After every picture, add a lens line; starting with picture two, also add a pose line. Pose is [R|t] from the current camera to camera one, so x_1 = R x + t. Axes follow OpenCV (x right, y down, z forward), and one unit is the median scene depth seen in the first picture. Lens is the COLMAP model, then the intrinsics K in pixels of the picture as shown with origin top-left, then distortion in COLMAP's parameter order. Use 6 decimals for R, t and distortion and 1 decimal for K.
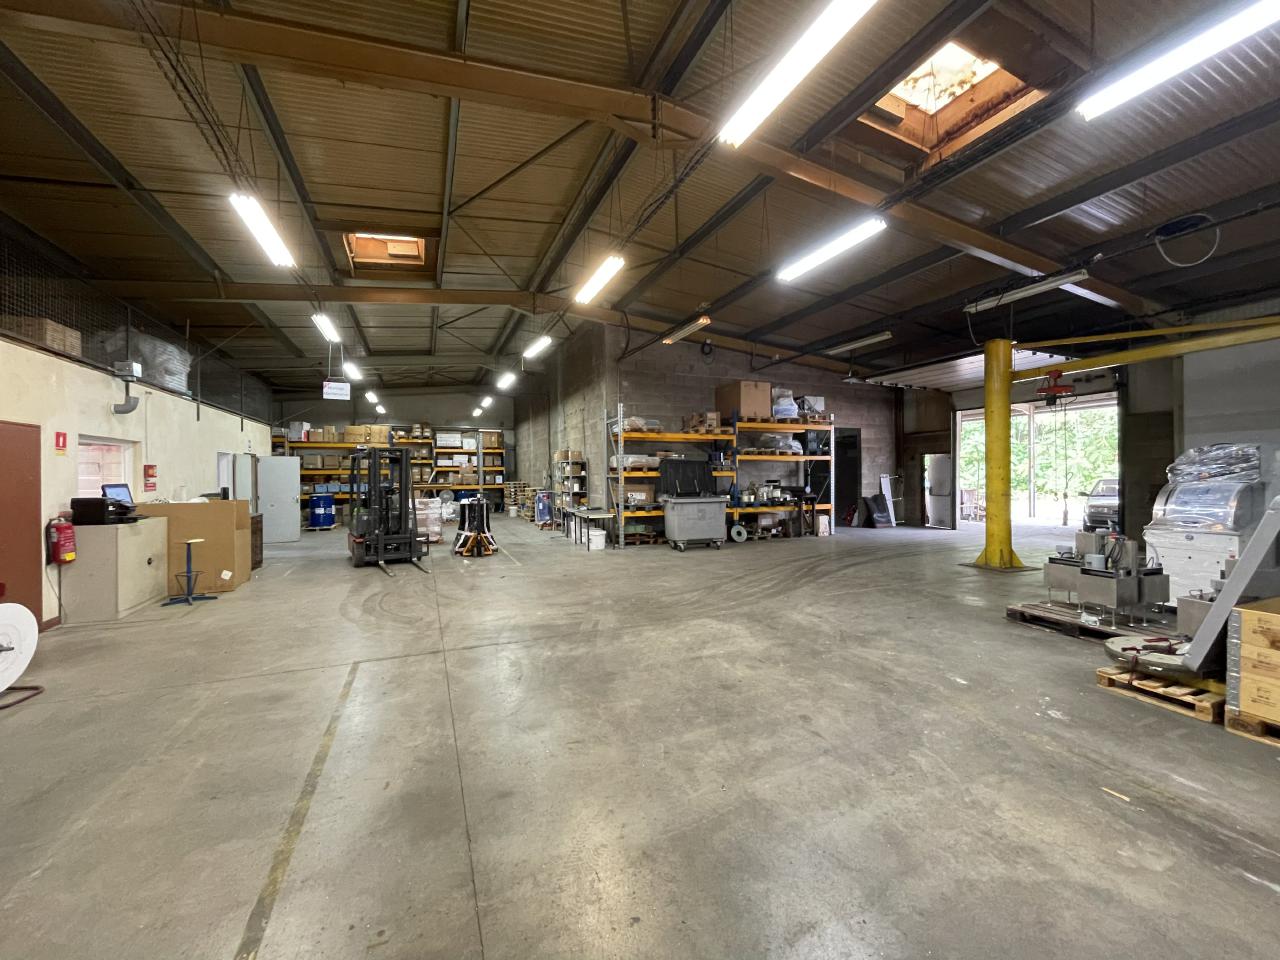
lens RADIAL K [[522.2, 0, 644.5], [0, 522.2, 478.8], [0, 0, 1]] dist [0.000280, -0.000034]
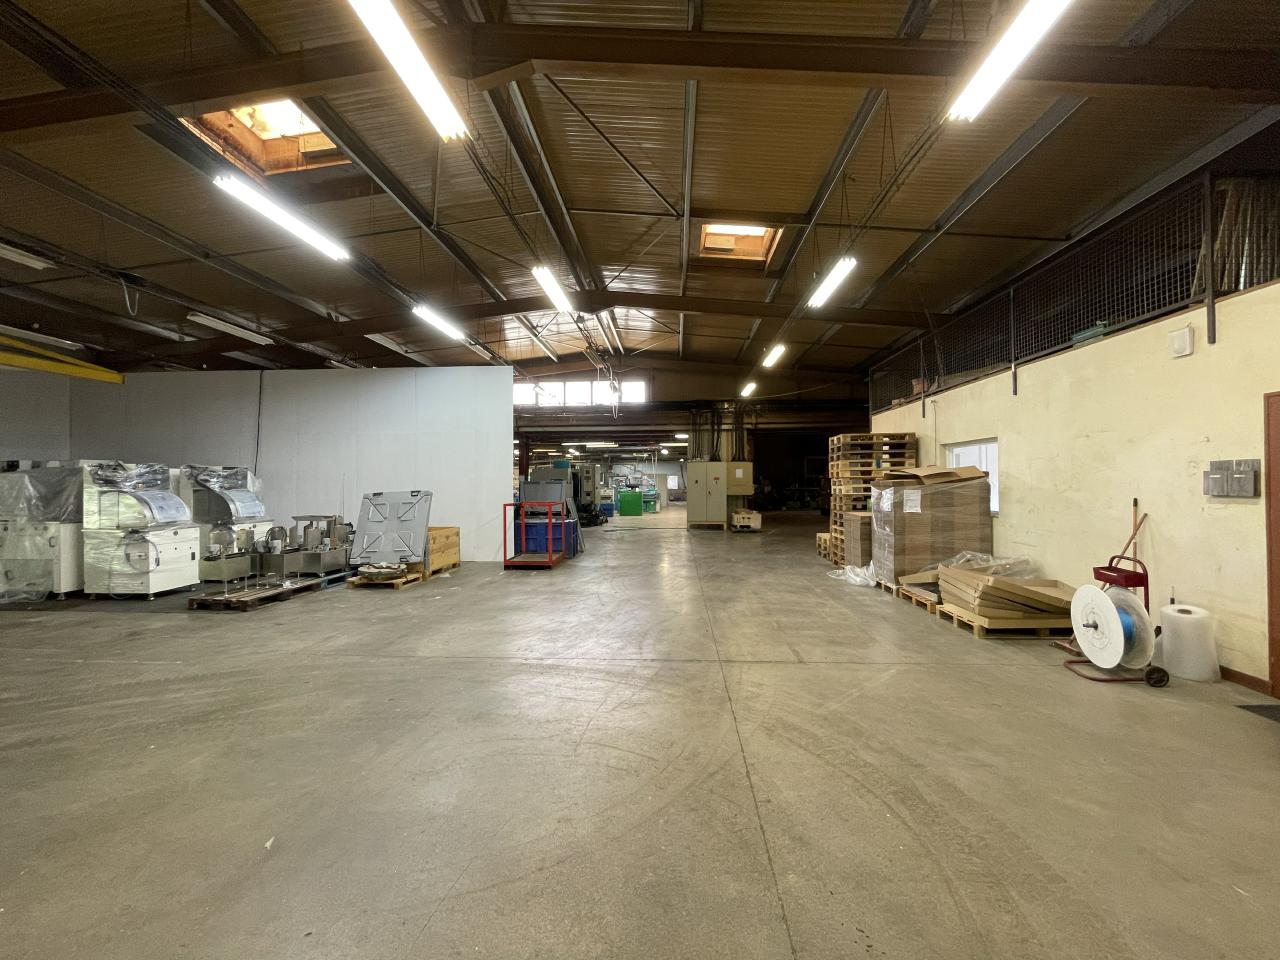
lens RADIAL K [[522.2, 0, 644.5], [0, 522.2, 478.8], [0, 0, 1]] dist [0.000280, -0.000034]
pose [[-0.893020, 0.015116, 0.449763, -0.693661], [0.017518, 0.999846, 0.001179, -0.005084], [-0.449675, 0.008932, -0.893147, 1.904557]]
